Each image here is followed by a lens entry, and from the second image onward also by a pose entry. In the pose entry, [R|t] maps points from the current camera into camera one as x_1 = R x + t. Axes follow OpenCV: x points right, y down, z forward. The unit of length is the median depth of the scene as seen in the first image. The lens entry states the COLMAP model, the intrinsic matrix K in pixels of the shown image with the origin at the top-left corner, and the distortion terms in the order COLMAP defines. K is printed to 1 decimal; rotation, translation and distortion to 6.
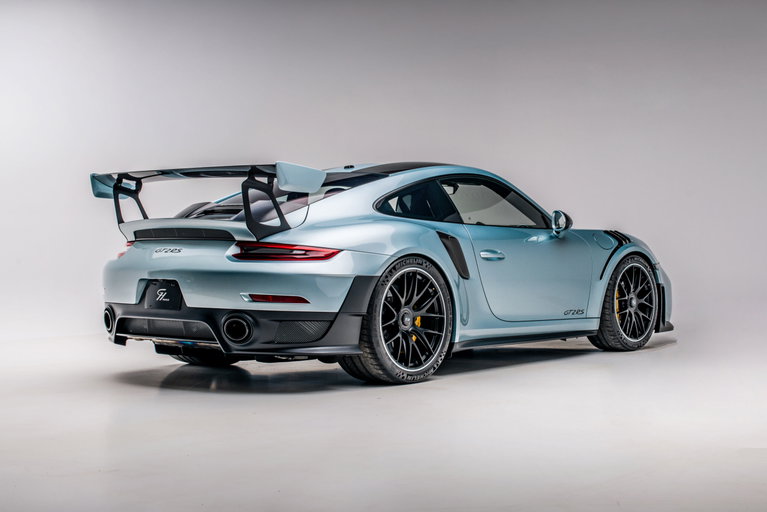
lens RADIAL K [[1190.9, 0, 382.1], [0, 1190.9, 258.8], [0, 0, 1]] dist [-0.178611, 0.000000]
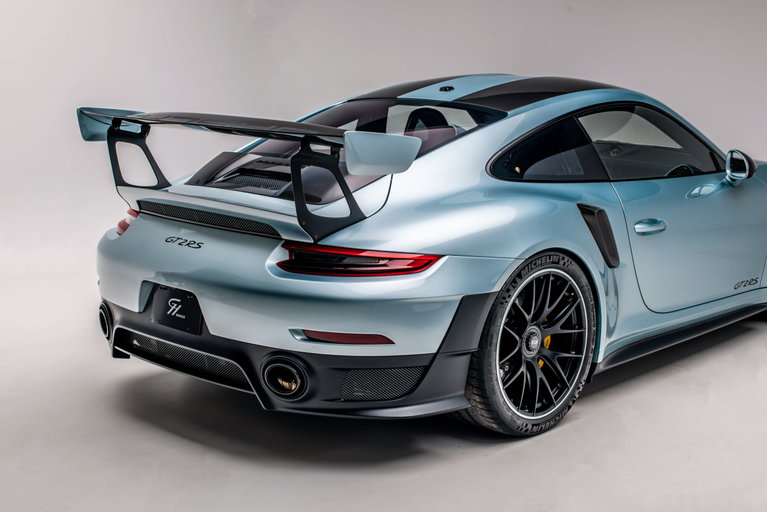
lens RADIAL K [[1190.9, 0, 385.7], [0, 1190.9, 250.7], [0, 0, 1]] dist [-0.178611, 0.000000]
pose [[0.998475, 0.020079, -0.051429, -0.030191], [-0.011262, 0.986011, 0.166300, -0.114073], [0.054049, -0.165467, 0.984733, 0.335733]]
